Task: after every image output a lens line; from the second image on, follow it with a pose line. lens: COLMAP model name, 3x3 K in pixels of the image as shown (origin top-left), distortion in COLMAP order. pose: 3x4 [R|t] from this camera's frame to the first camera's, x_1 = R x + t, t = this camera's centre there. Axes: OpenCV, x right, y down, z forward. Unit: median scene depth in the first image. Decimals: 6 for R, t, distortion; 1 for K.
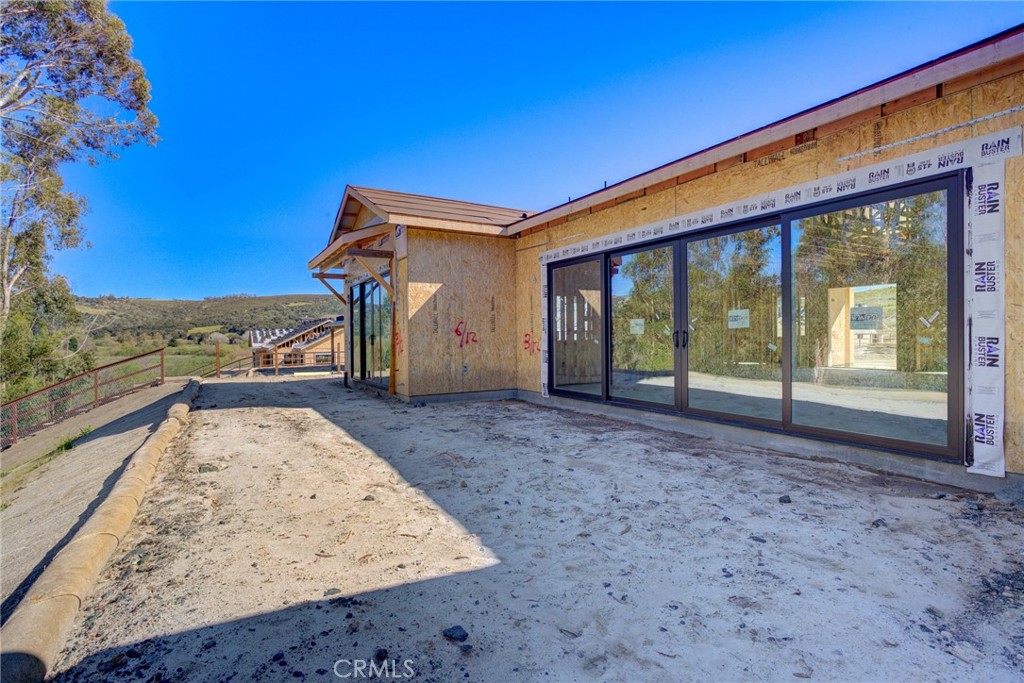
lens RADIAL K [[498.5, 0, 512.0], [0, 498.5, 336.6], [0, 0, 1]] dist [-0.009183, 0.002367]
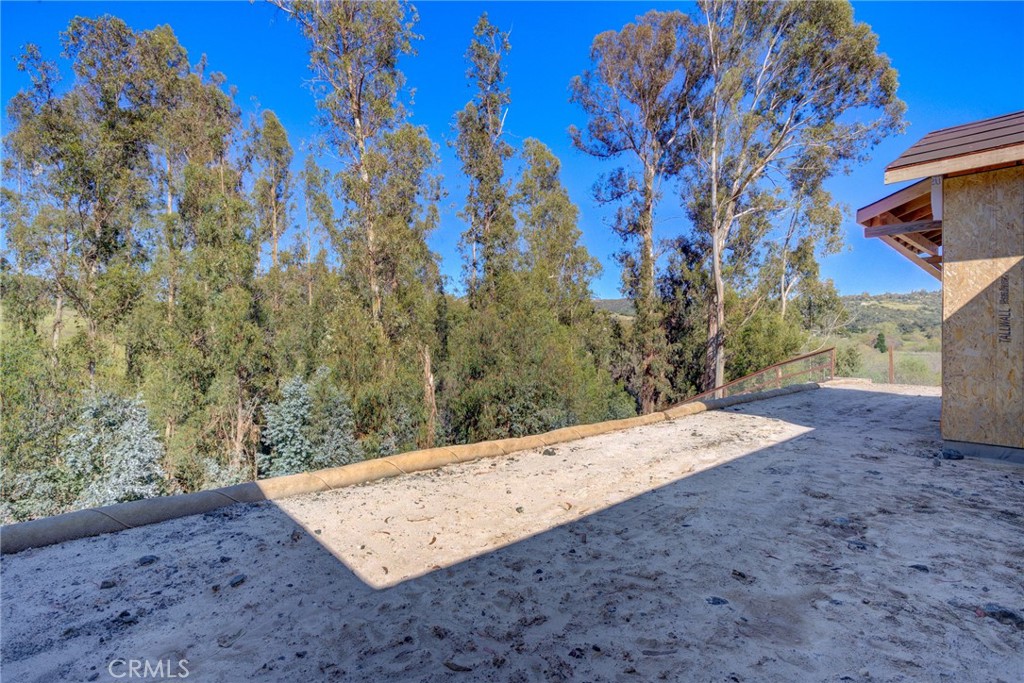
lens RADIAL K [[498.5, 0, 511.8], [0, 498.5, 341.7], [0, 0, 1]] dist [-0.009183, 0.002367]
pose [[0.206850, 0.018199, -0.978203, 0.304339], [0.001243, 0.999821, 0.018864, -0.020138], [0.978372, -0.005118, 0.206790, 0.321215]]
